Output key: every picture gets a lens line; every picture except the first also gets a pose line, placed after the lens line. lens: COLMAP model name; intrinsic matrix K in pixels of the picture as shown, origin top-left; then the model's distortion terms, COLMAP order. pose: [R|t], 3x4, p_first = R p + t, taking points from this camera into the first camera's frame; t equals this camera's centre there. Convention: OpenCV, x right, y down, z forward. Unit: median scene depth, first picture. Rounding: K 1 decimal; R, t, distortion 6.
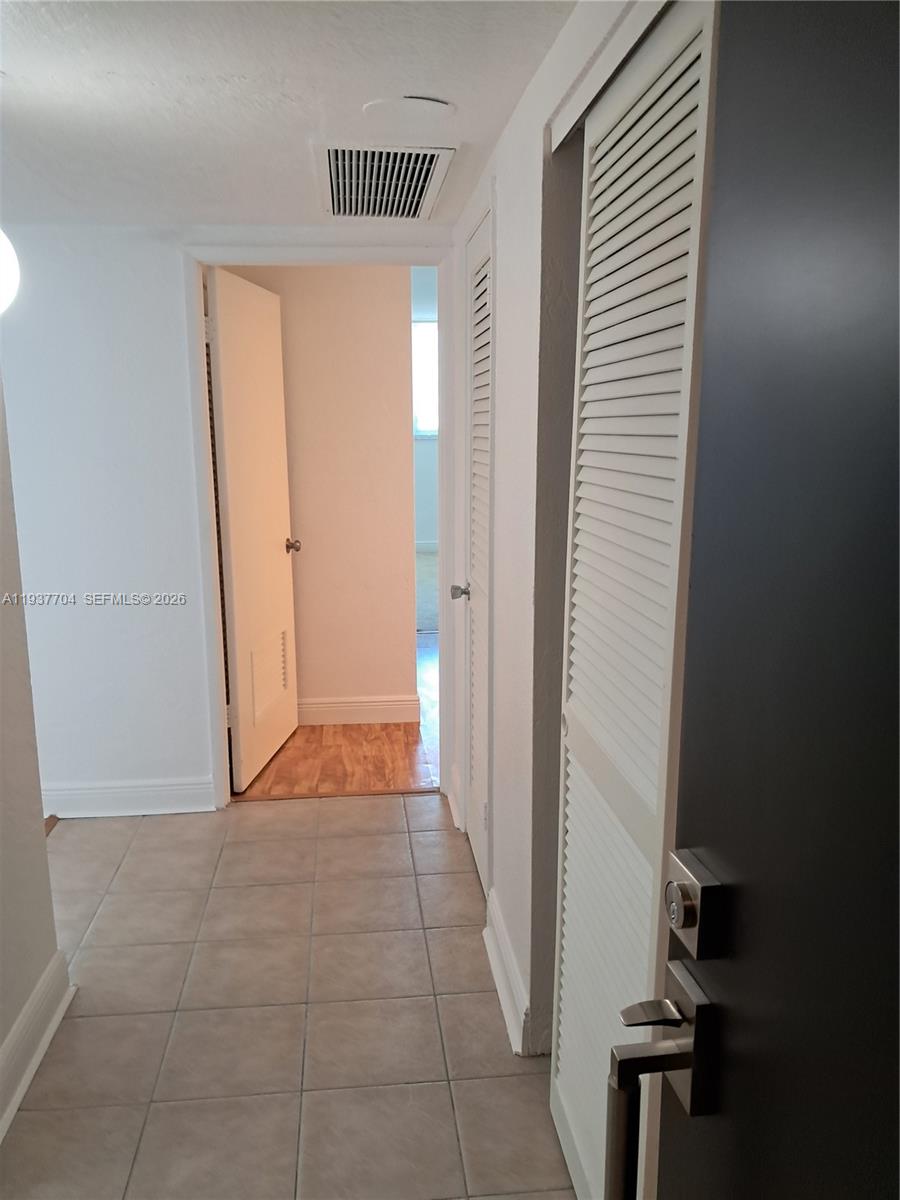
lens RADIAL K [[942.7, 0, 450.0], [0, 942.7, 600.0], [0, 0, 1]] dist [0.006149, -0.032172]
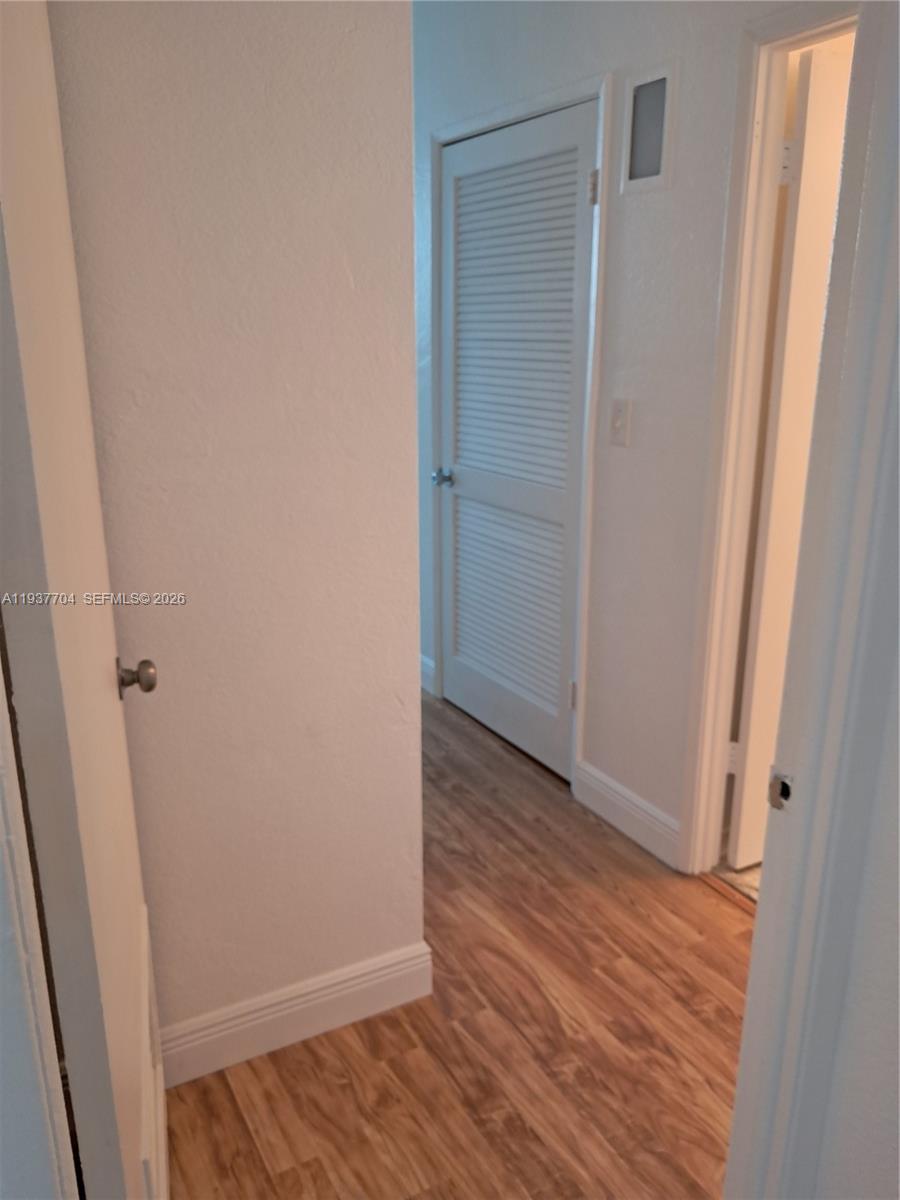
lens RADIAL K [[943.5, 0, 450.0], [0, 943.5, 600.0], [0, 0, 1]] dist [-0.168581, 0.108471]
pose [[0.920258, -0.100130, 0.378285, -0.176372], [0.062203, 0.991848, 0.111216, -0.105810], [-0.386337, -0.078817, 0.918984, 0.648270]]
